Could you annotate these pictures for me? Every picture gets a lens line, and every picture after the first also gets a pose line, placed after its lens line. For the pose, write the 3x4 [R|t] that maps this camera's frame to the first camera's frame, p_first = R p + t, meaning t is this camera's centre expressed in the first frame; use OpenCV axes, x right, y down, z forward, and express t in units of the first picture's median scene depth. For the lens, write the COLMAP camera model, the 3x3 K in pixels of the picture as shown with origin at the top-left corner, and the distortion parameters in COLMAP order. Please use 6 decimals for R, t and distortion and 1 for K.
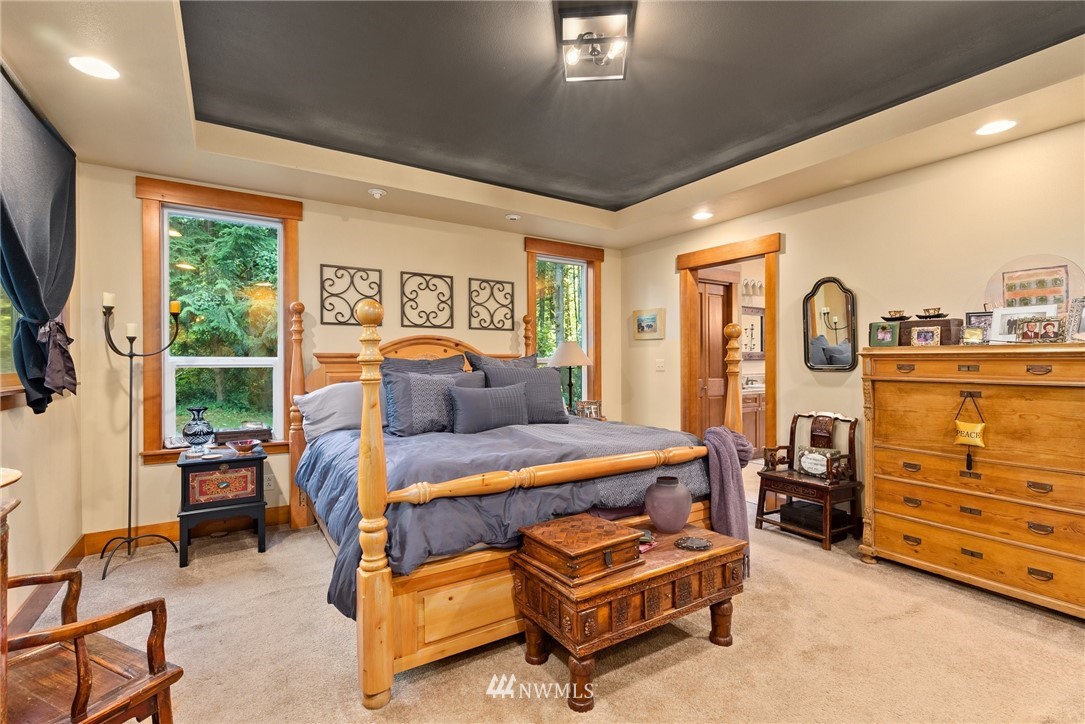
lens RADIAL K [[489.7, 0, 543.2], [0, 489.7, 357.1], [0, 0, 1]] dist [-0.009651, 0.000454]
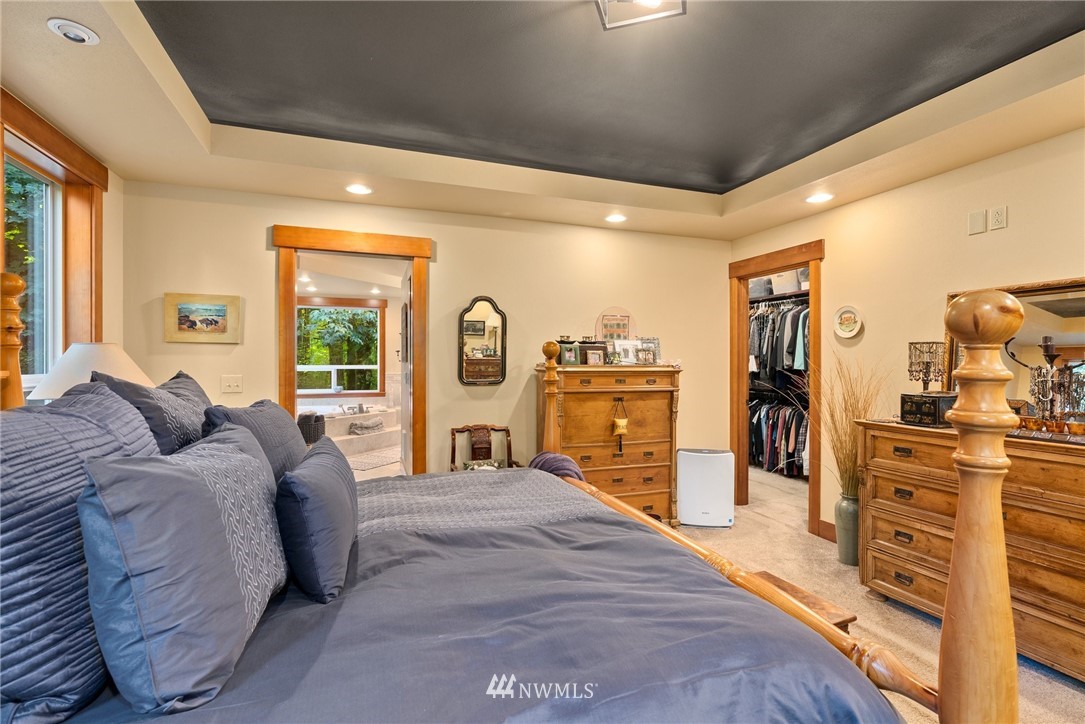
lens RADIAL K [[489.7, 0, 543.2], [0, 489.7, 357.1], [0, 0, 1]] dist [-0.009651, 0.000454]
pose [[0.228062, 0.012198, 0.973570, -0.527839], [-0.008279, 0.999910, -0.010589, -0.027841], [-0.973611, -0.005645, 0.228143, 0.802197]]
